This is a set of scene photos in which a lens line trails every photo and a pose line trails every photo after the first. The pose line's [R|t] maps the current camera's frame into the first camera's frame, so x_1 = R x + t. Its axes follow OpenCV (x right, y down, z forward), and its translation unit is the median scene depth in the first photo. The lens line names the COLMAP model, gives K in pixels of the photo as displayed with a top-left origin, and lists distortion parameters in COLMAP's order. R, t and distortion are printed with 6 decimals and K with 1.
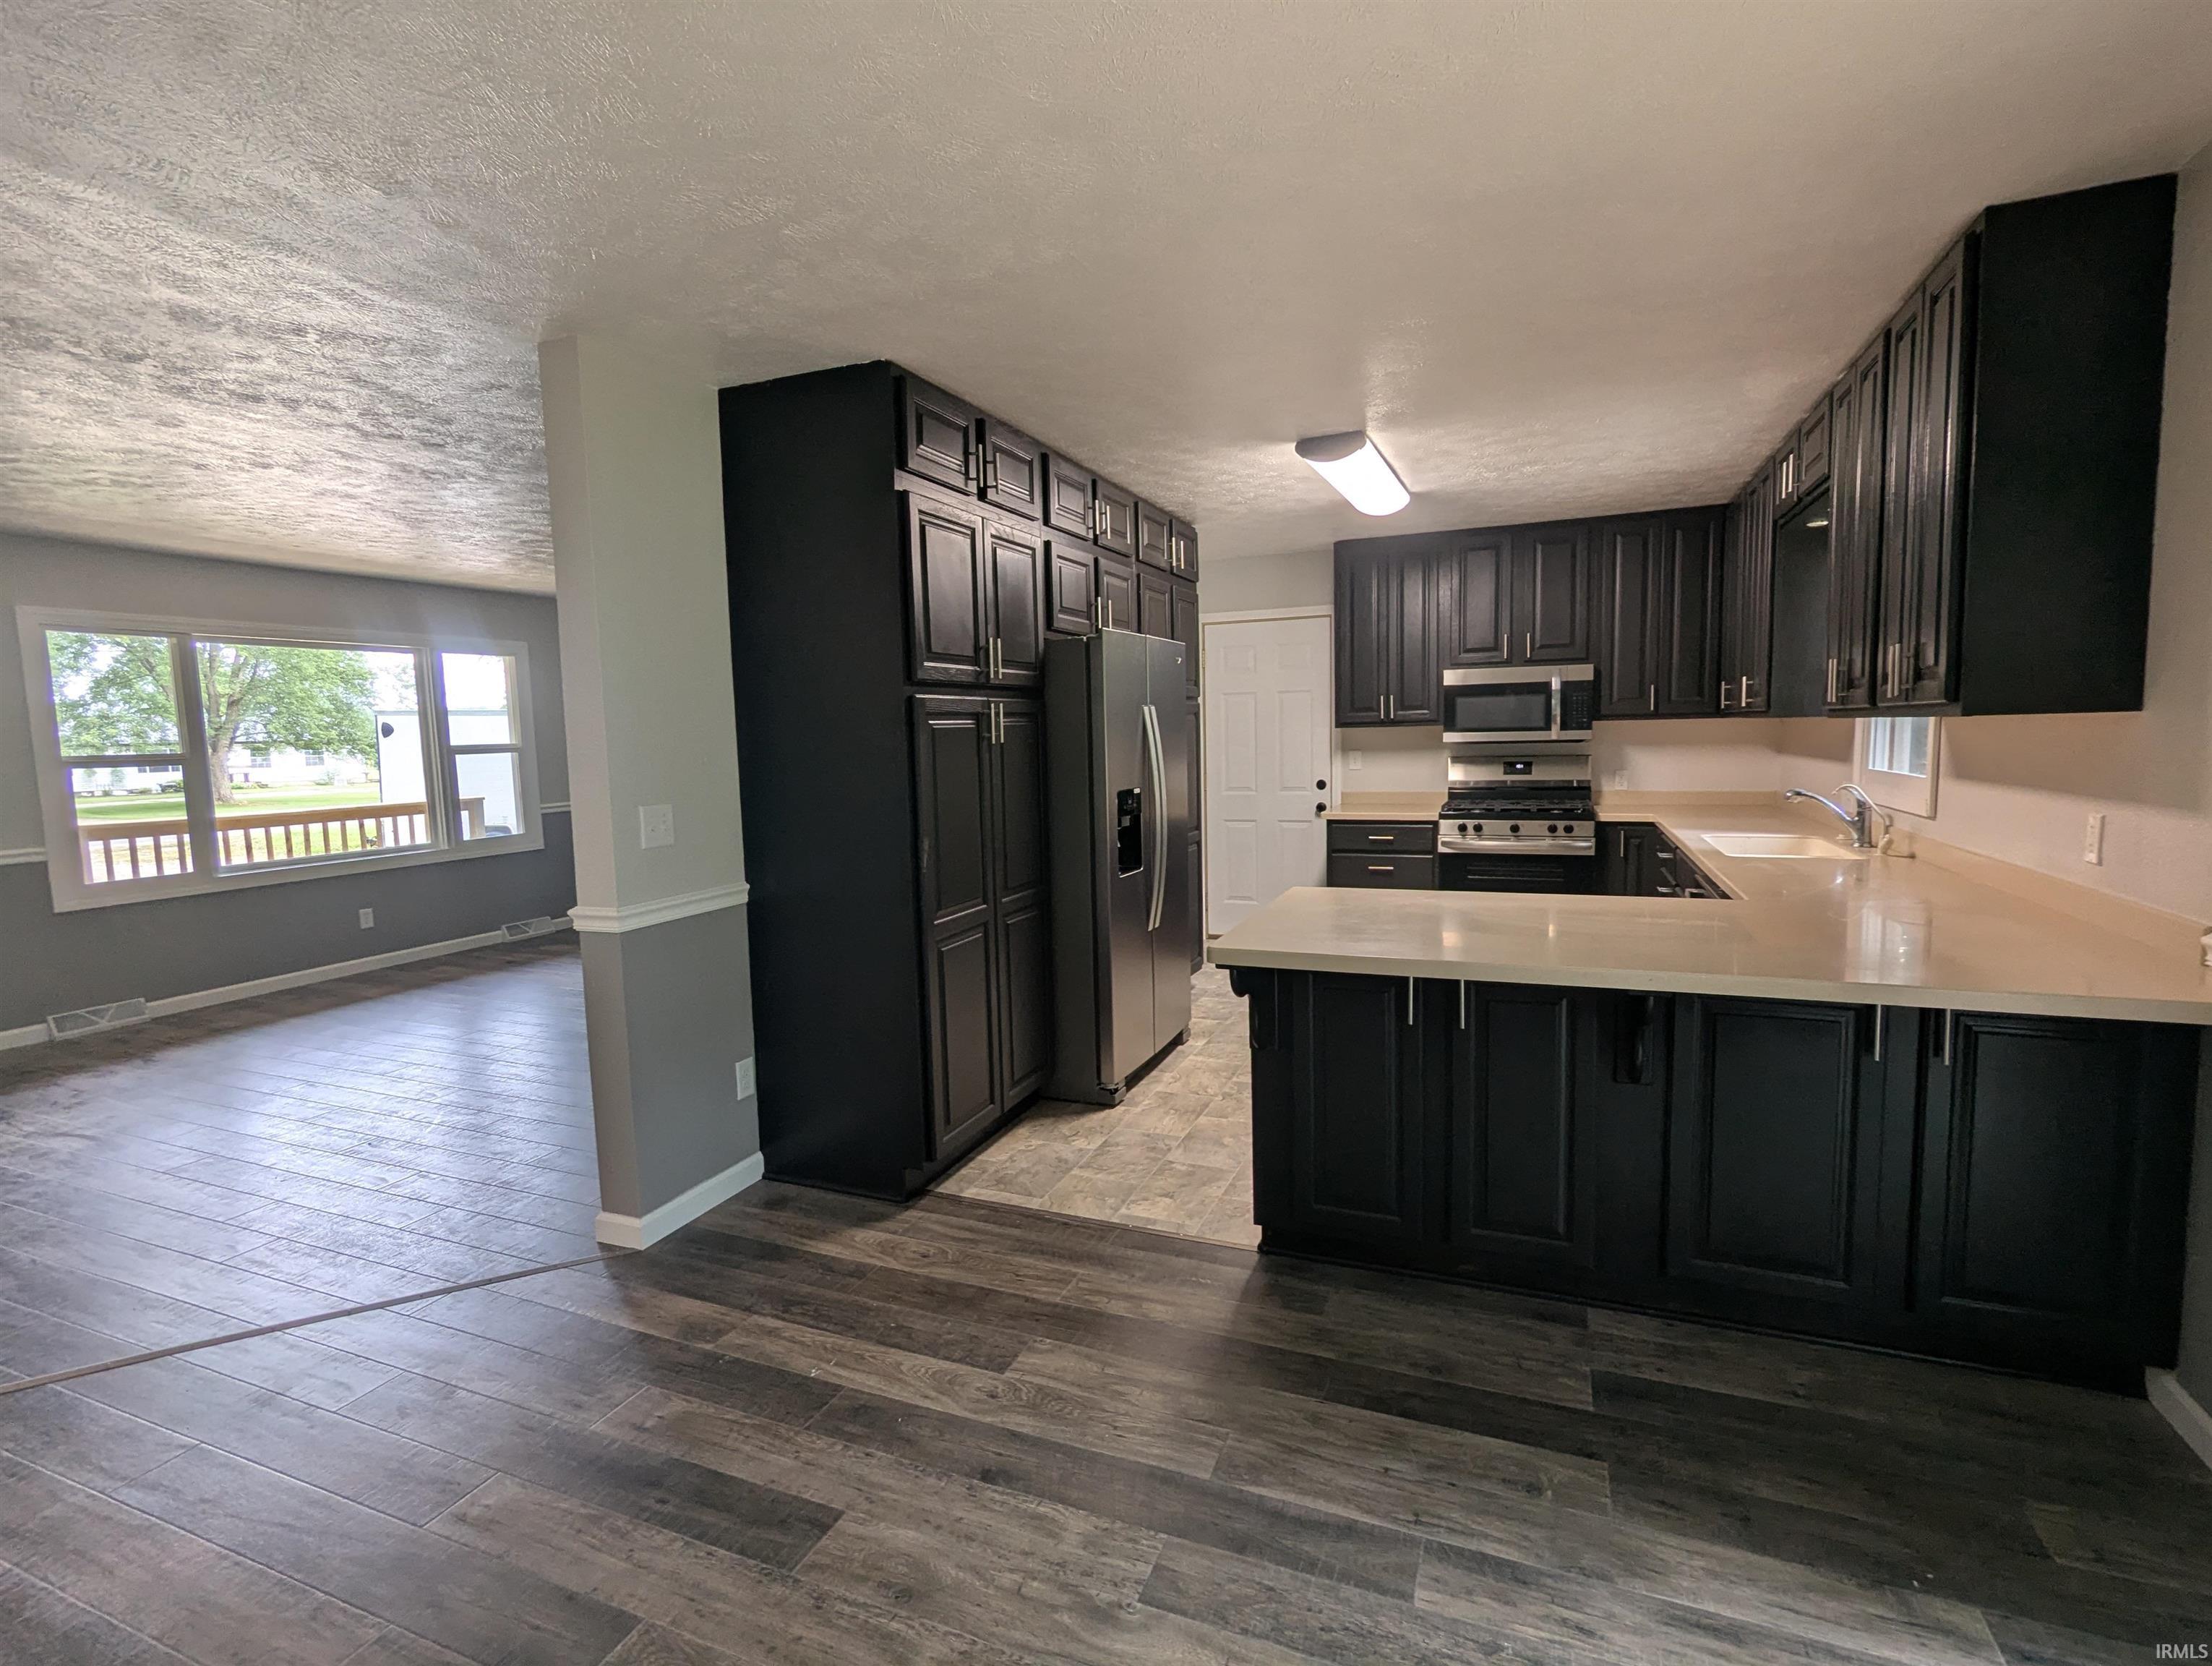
lens RADIAL K [[1053.0, 0, 1094.7], [0, 1053.0, 828.8], [0, 0, 1]] dist [-0.001938, 0.002214]
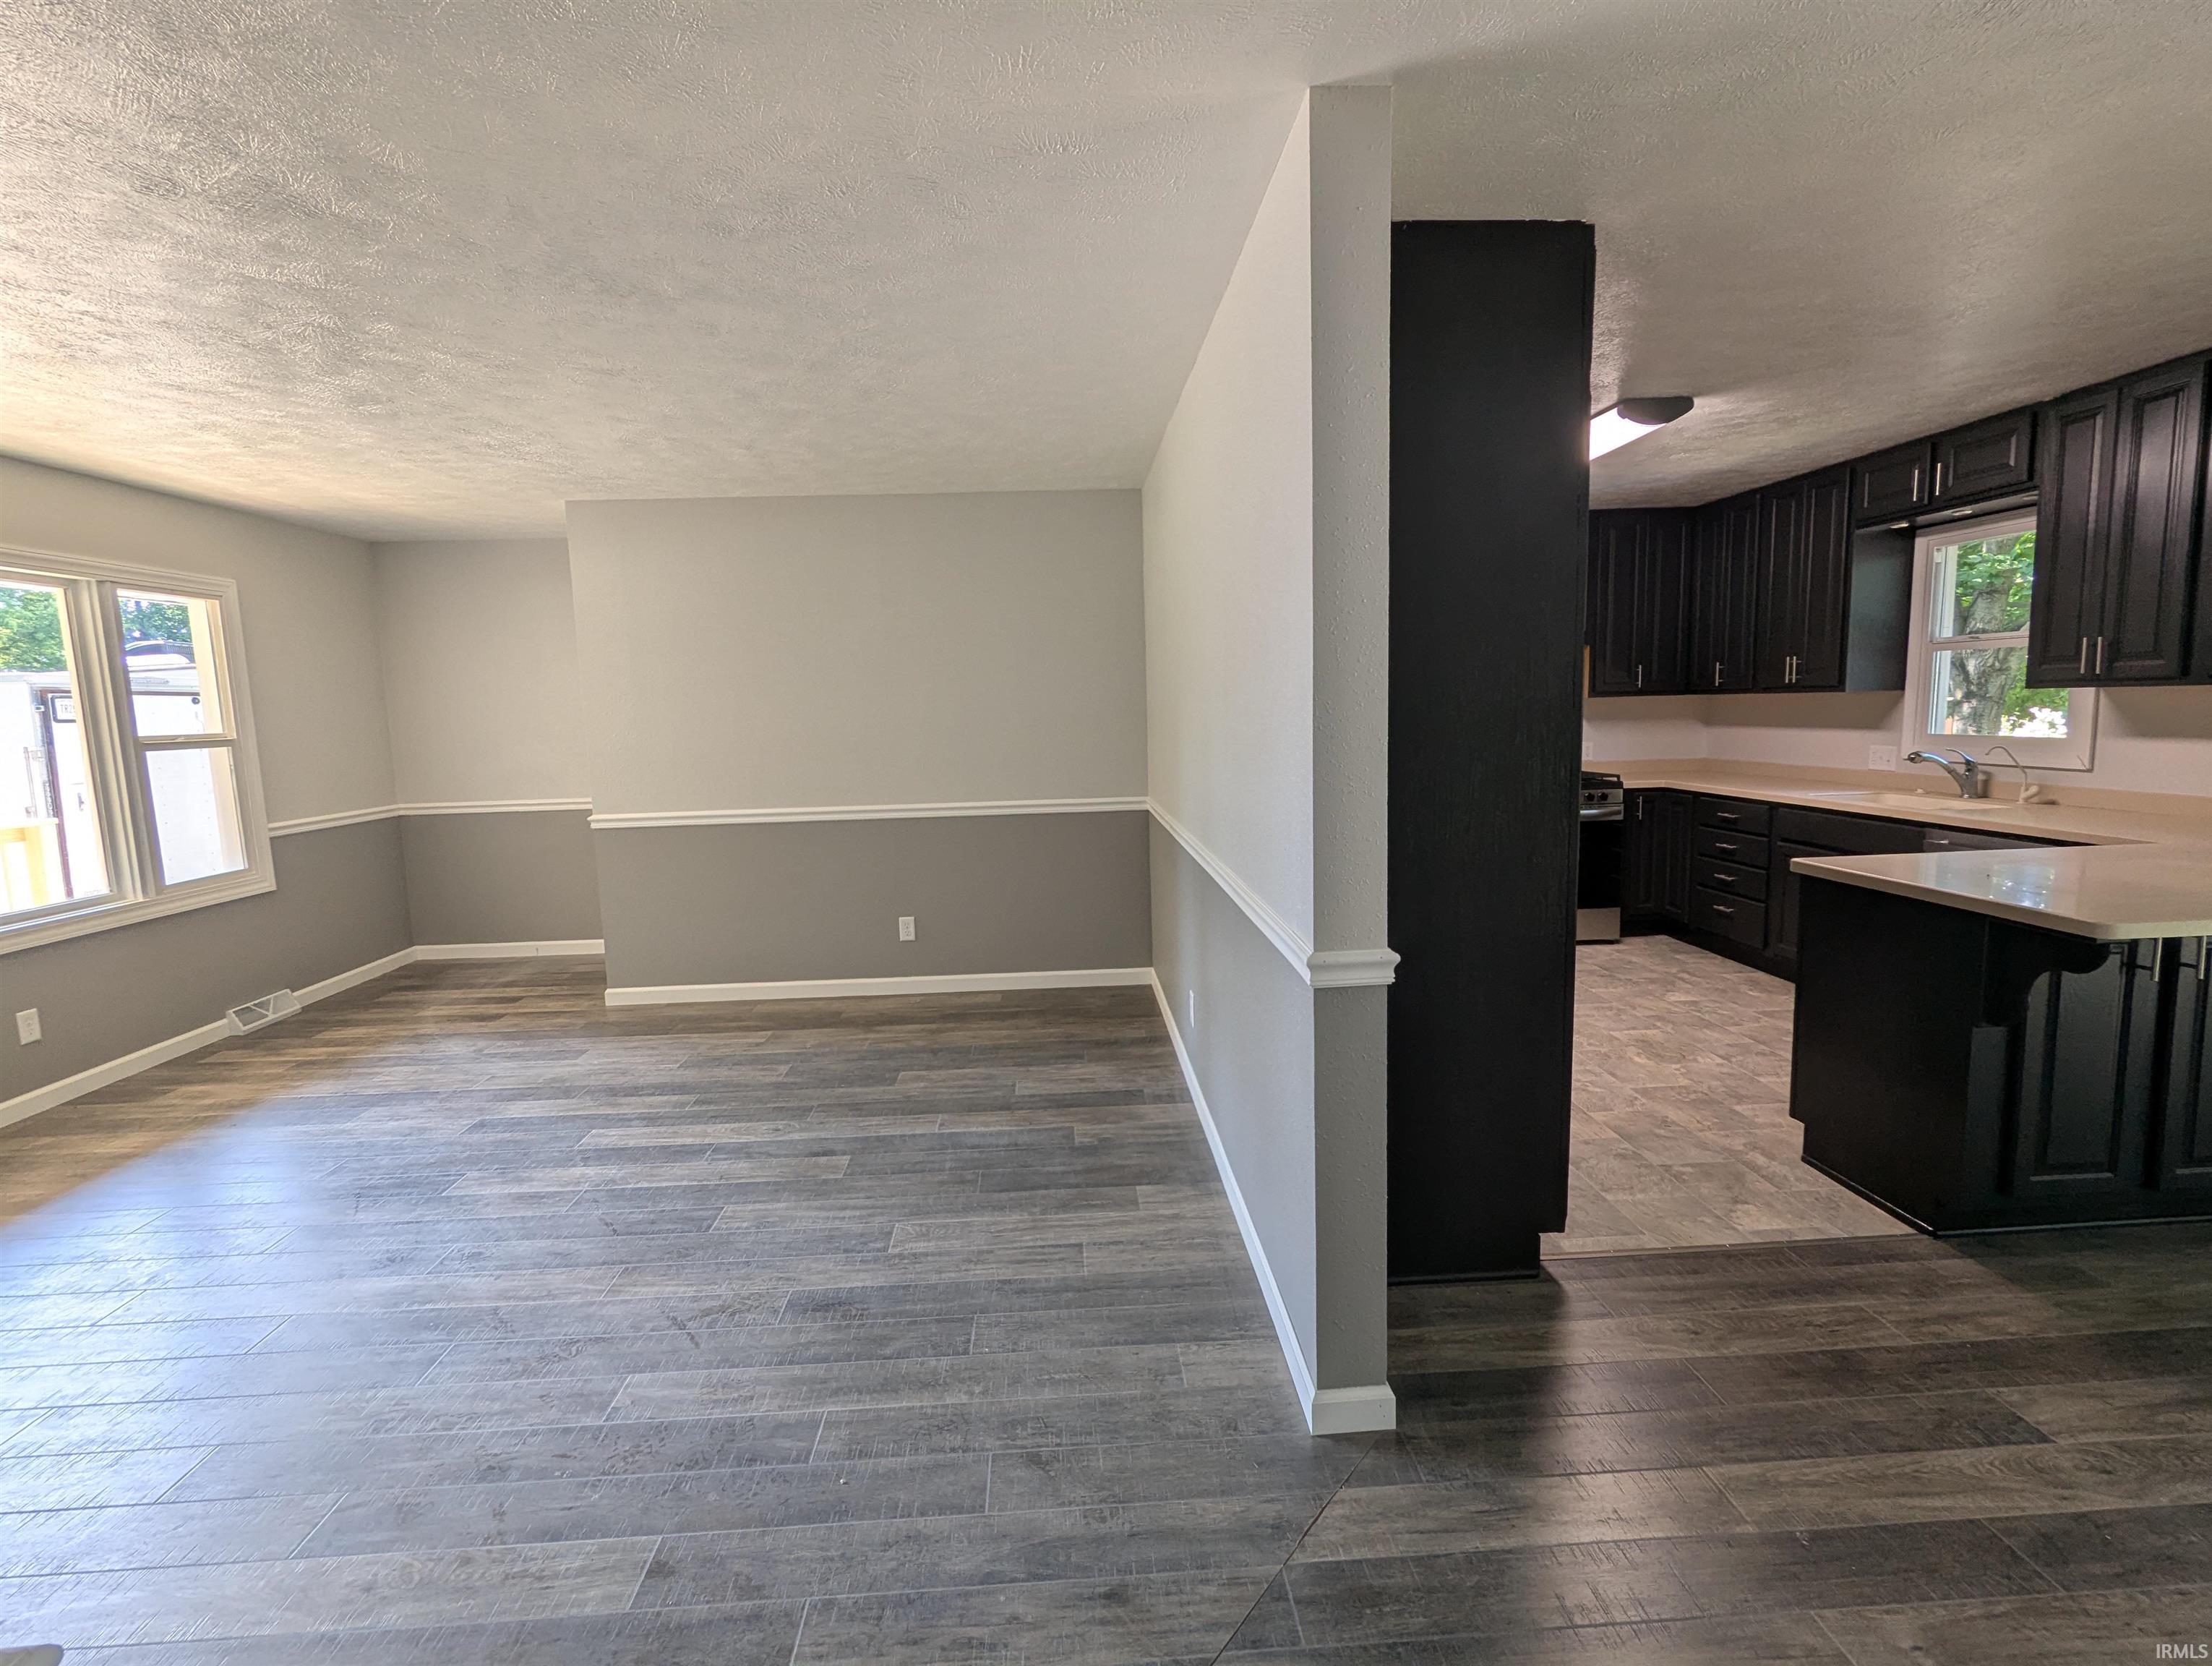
lens RADIAL K [[1053.0, 0, 1101.6], [0, 1053.0, 833.8], [0, 0, 1]] dist [-0.001938, 0.002214]
pose [[0.901843, -0.054348, 0.428632, -0.451324], [0.046559, 0.998505, 0.028643, -0.015139], [-0.429548, -0.005875, 0.903025, 0.225140]]
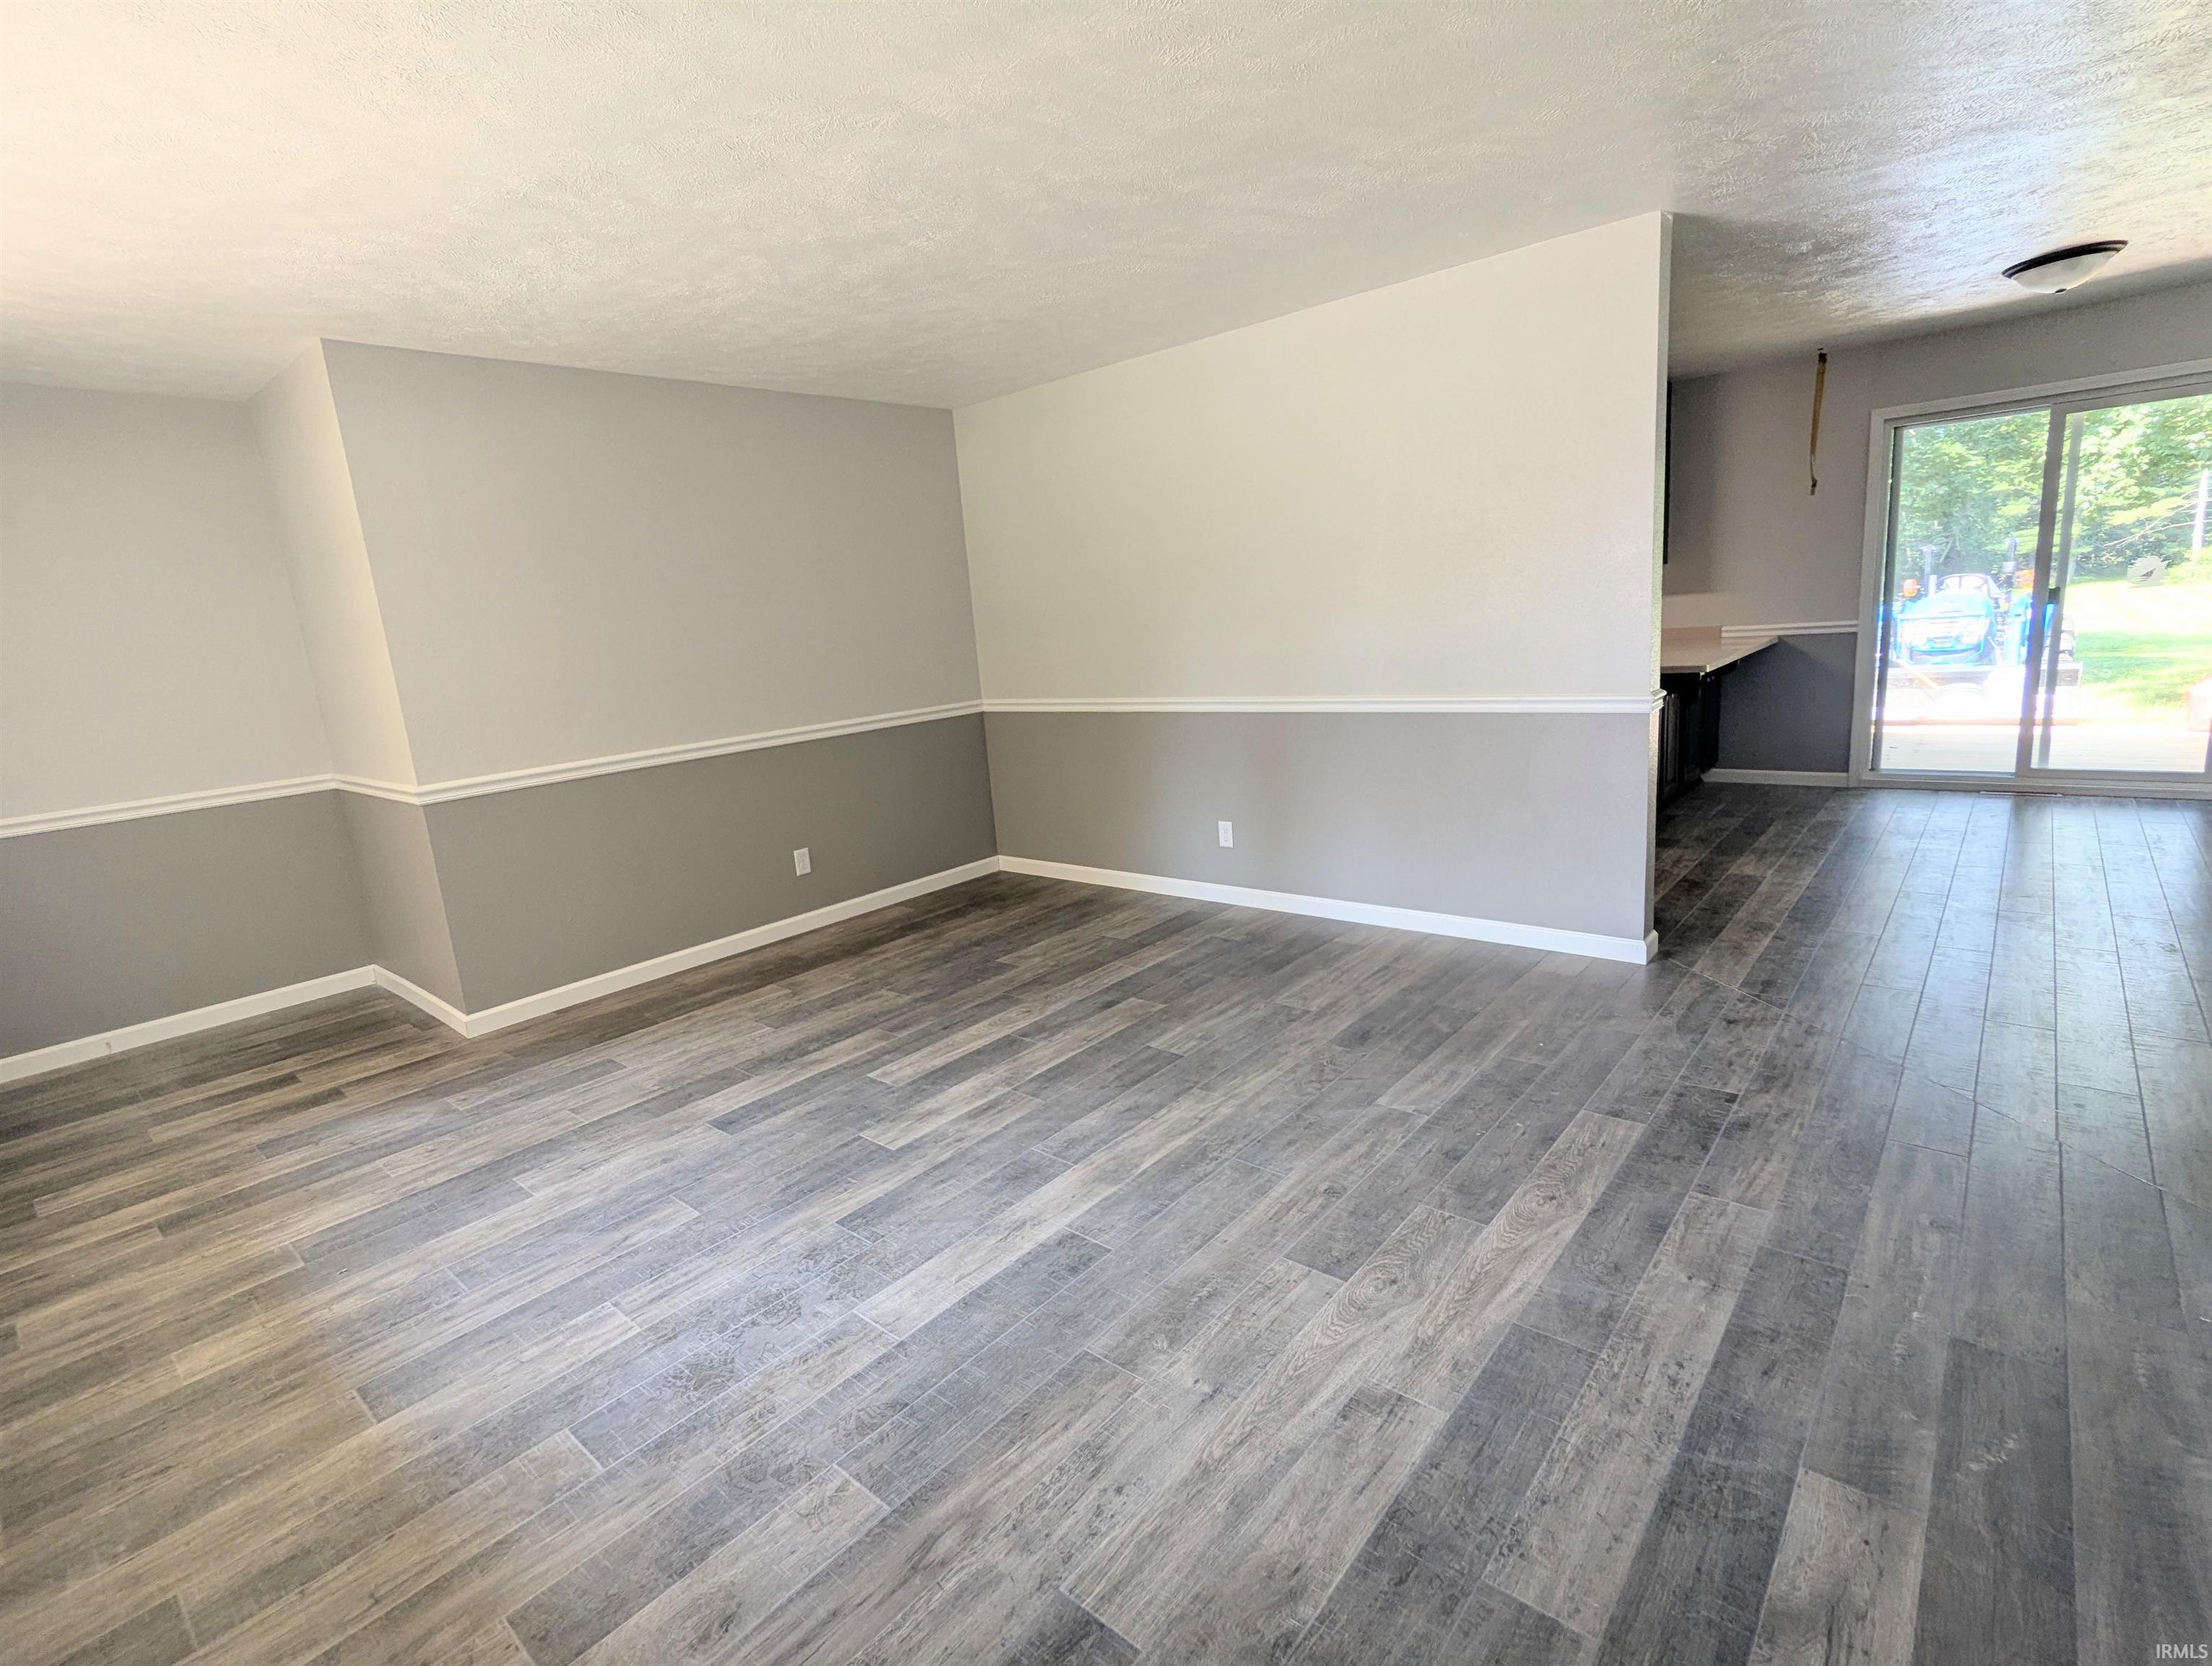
lens RADIAL K [[1053.0, 0, 1095.6], [0, 1053.0, 830.0], [0, 0, 1]] dist [-0.001938, 0.002214]
pose [[0.310812, -0.190850, 0.931113, -1.007332], [0.159196, 0.976248, 0.146961, -0.029788], [-0.937045, 0.102552, 0.333812, 0.662427]]
